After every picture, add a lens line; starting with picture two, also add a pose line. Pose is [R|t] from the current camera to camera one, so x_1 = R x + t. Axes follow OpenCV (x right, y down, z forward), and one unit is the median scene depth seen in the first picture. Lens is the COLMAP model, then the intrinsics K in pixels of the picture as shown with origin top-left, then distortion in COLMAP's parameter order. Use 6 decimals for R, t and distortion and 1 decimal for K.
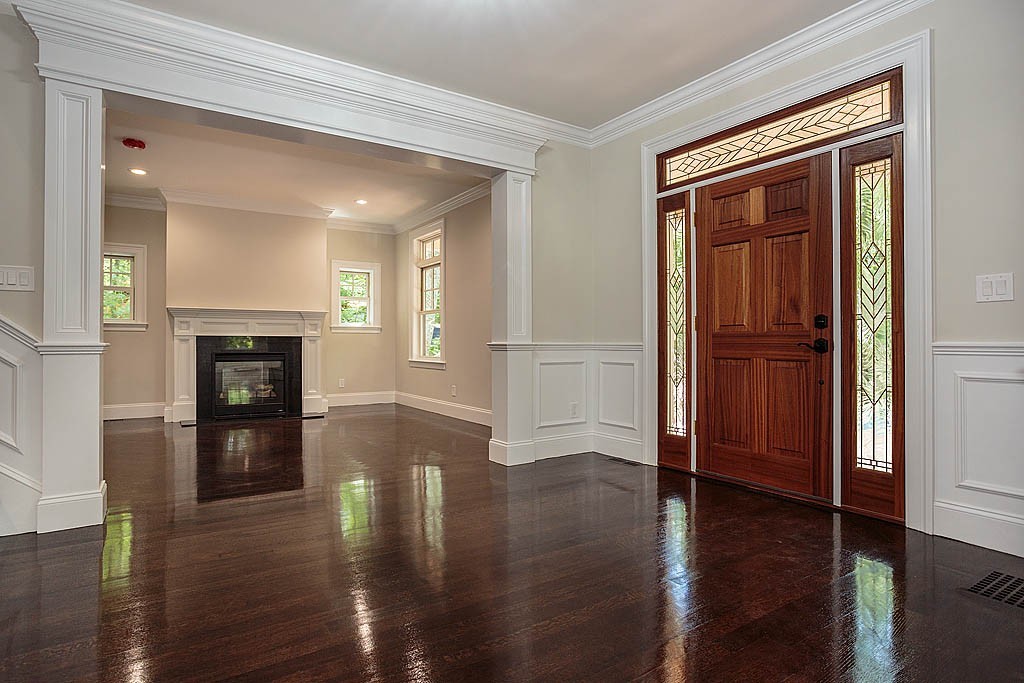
lens RADIAL K [[578.0, 0, 512.0], [0, 578.0, 341.5], [0, 0, 1]] dist [-0.003342, 0.000334]
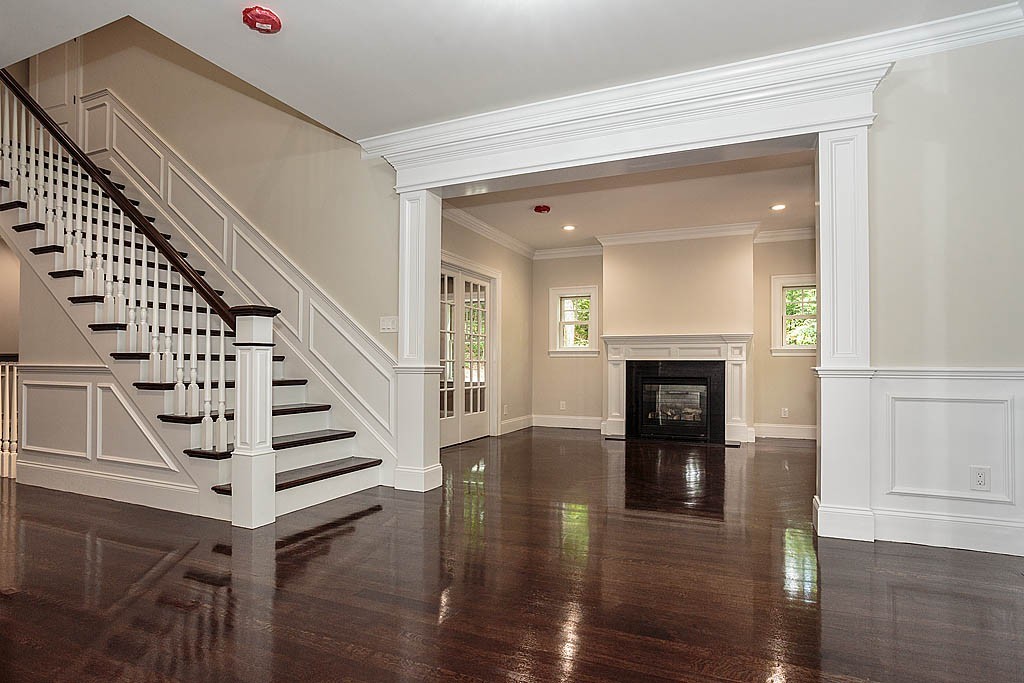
lens RADIAL K [[574.0, 0, 472.4], [0, 574.0, 360.2], [0, 0, 1]] dist [0.000399, 0.001849]
pose [[0.511671, -0.006755, -0.859155, 0.267669], [-0.002506, 0.999953, -0.009354, 0.000923], [0.859178, 0.006939, 0.511630, 0.170720]]
